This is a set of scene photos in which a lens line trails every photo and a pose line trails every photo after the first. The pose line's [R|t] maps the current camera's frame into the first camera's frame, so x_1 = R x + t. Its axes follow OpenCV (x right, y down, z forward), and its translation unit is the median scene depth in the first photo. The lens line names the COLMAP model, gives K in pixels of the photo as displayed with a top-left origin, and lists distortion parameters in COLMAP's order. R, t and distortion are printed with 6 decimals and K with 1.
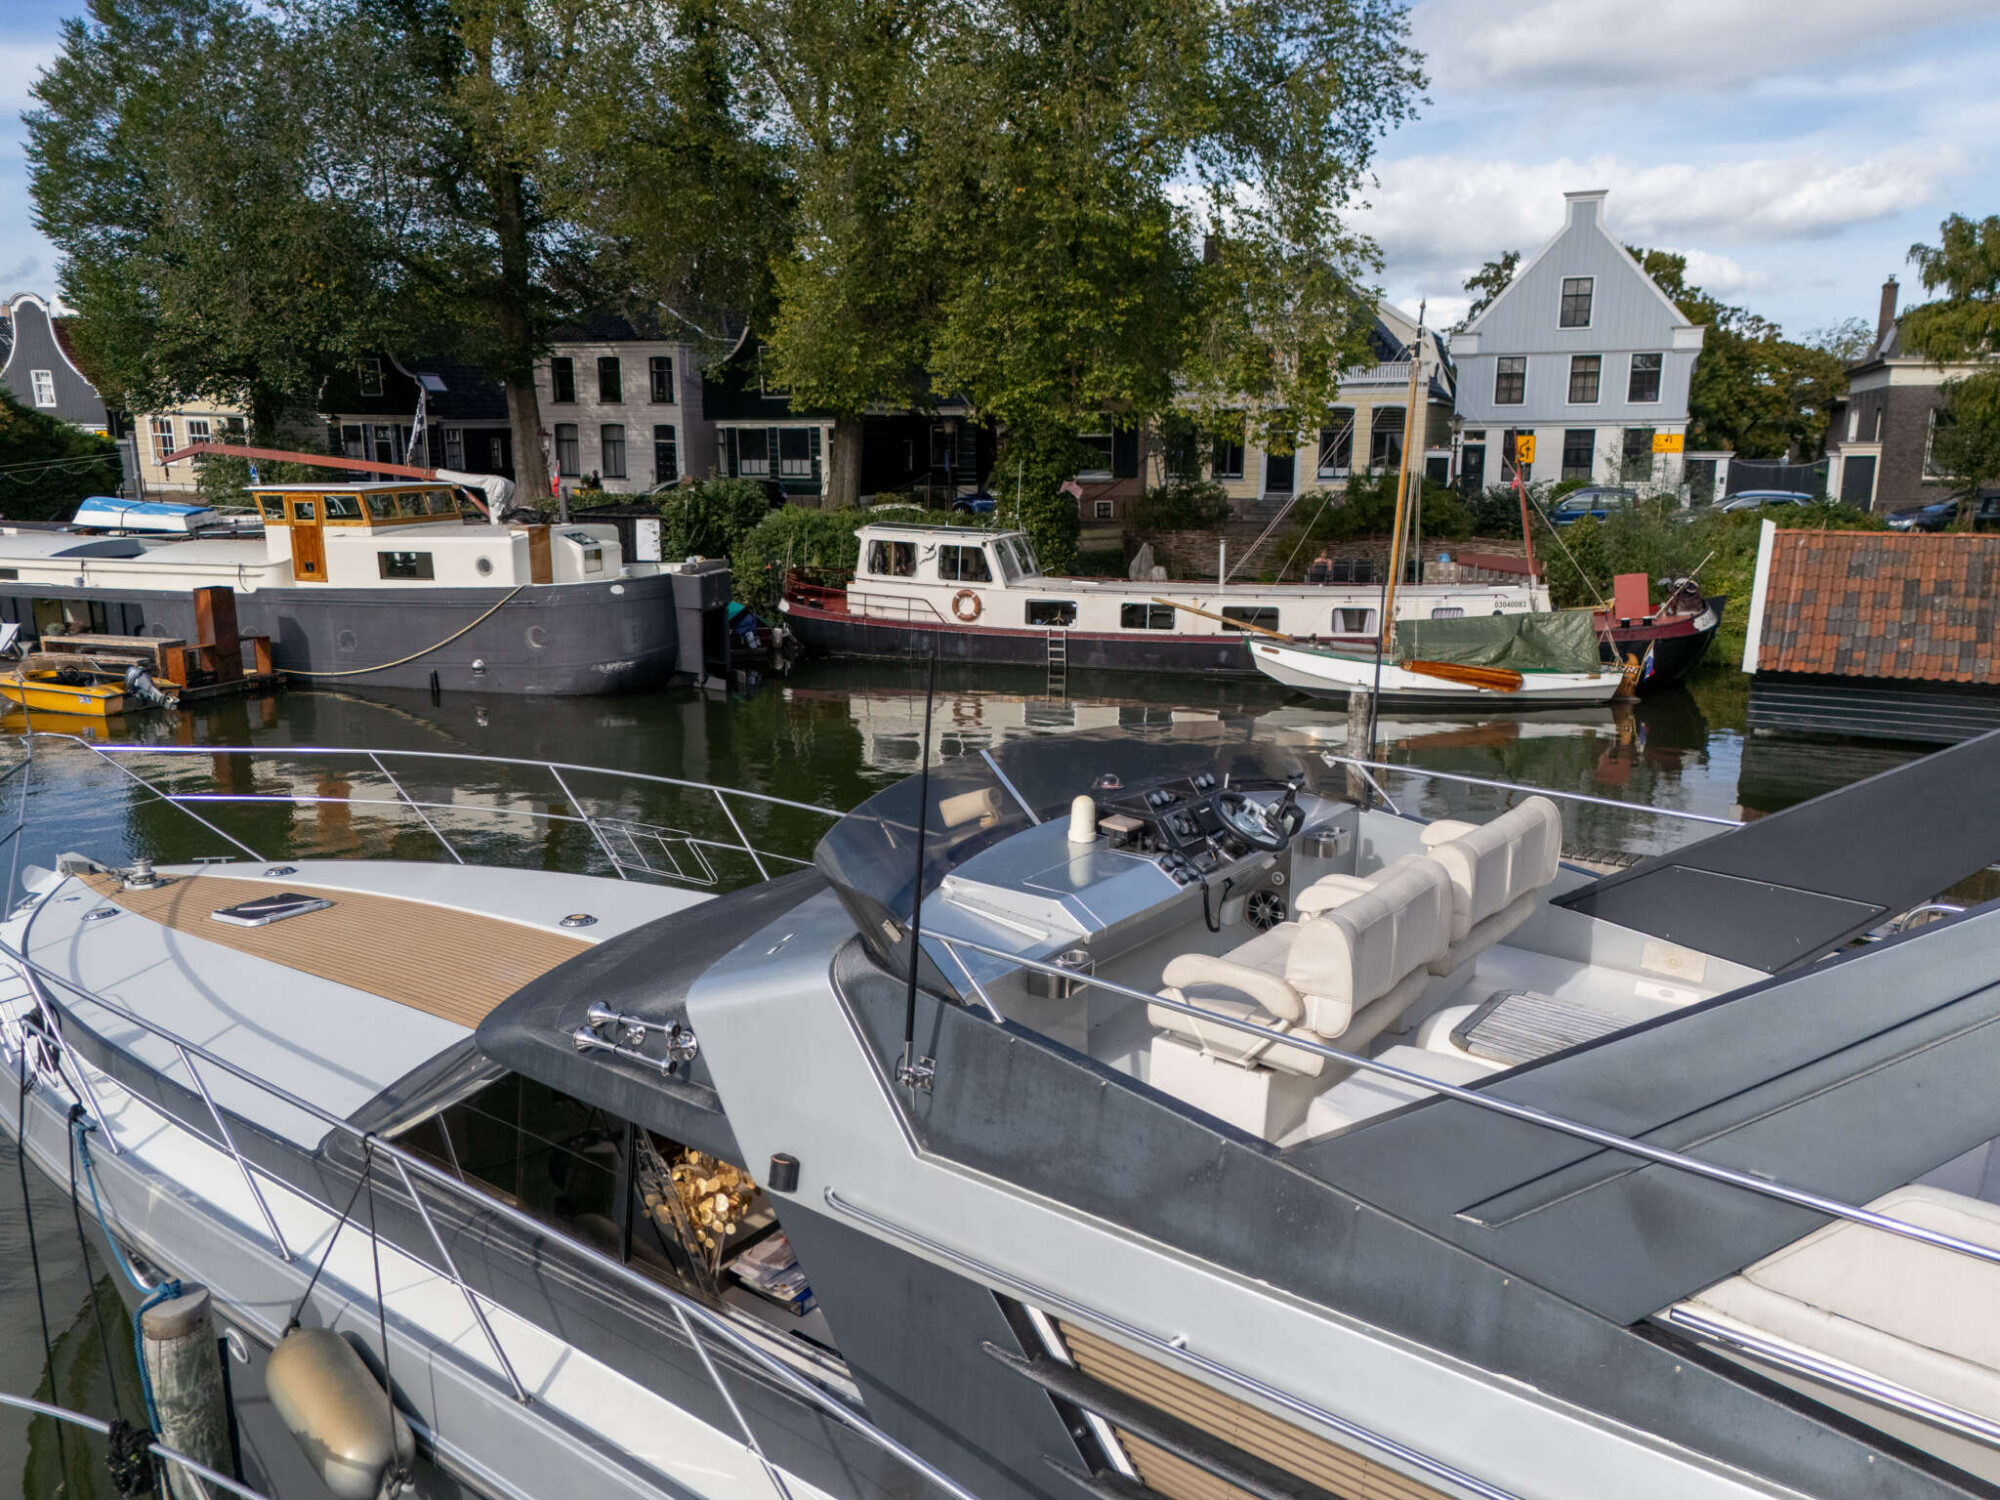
lens RADIAL K [[1475.5, 0, 1000.0], [0, 1475.5, 750.0], [0, 0, 1]] dist [0.062456, -0.059335]
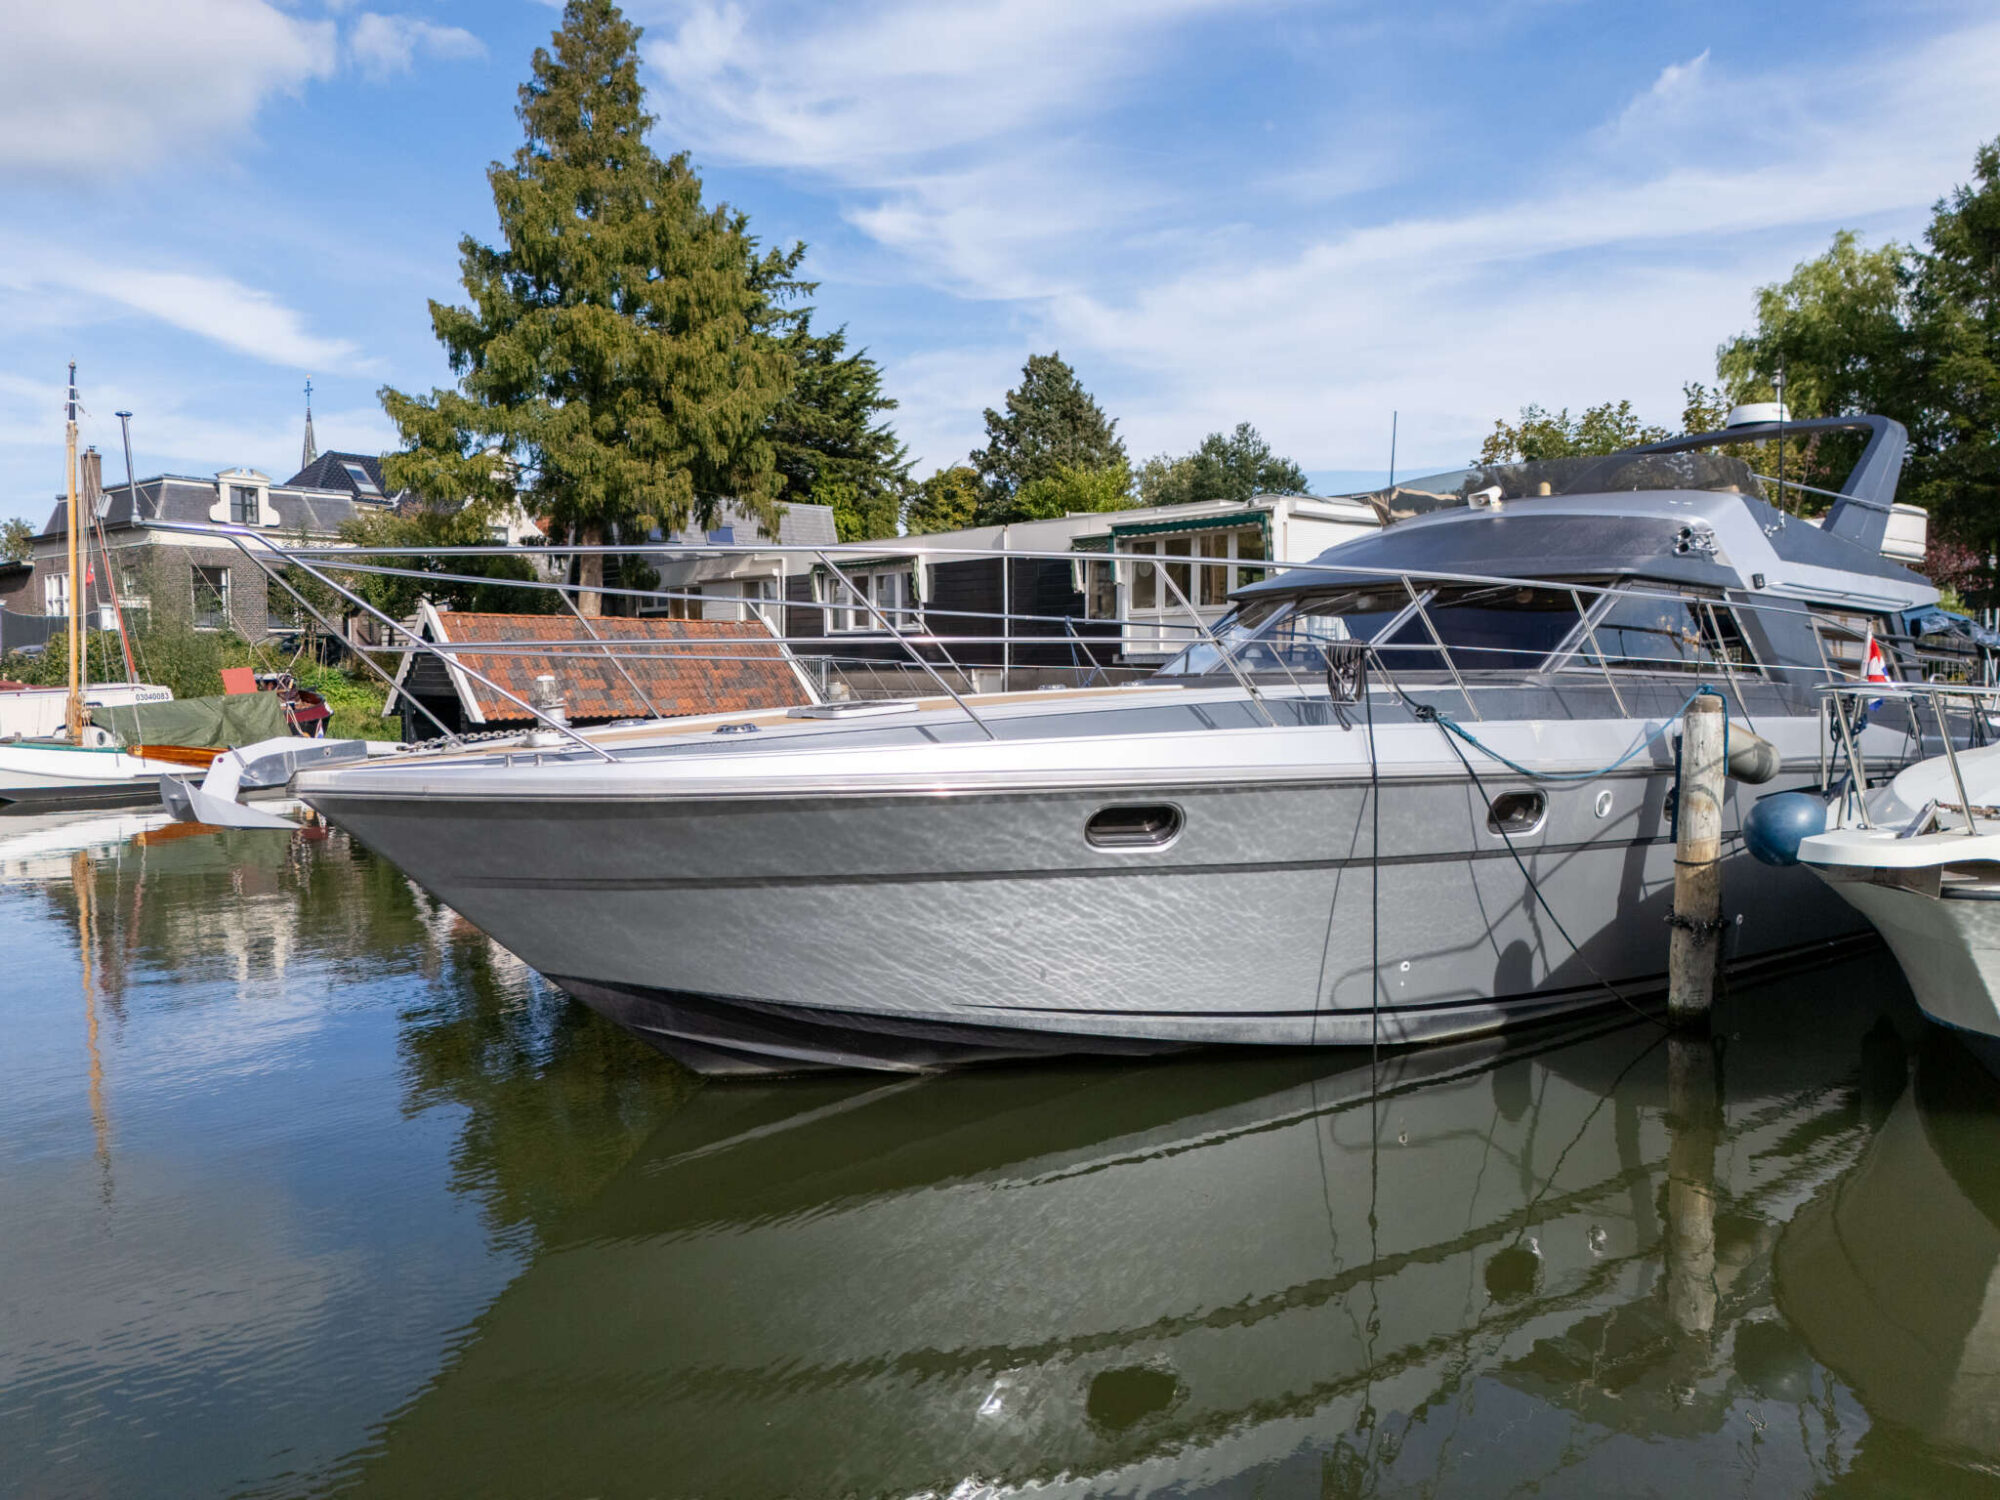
lens RADIAL K [[1460.4, 0, 1000.0], [0, 1460.4, 750.0], [0, 0, 1]] dist [0.076672, -0.072377]
pose [[0.298702, -0.051440, 0.952959, -0.426323], [0.195744, 0.980619, -0.008422, 0.052248], [-0.934057, 0.189052, 0.302982, 0.229996]]
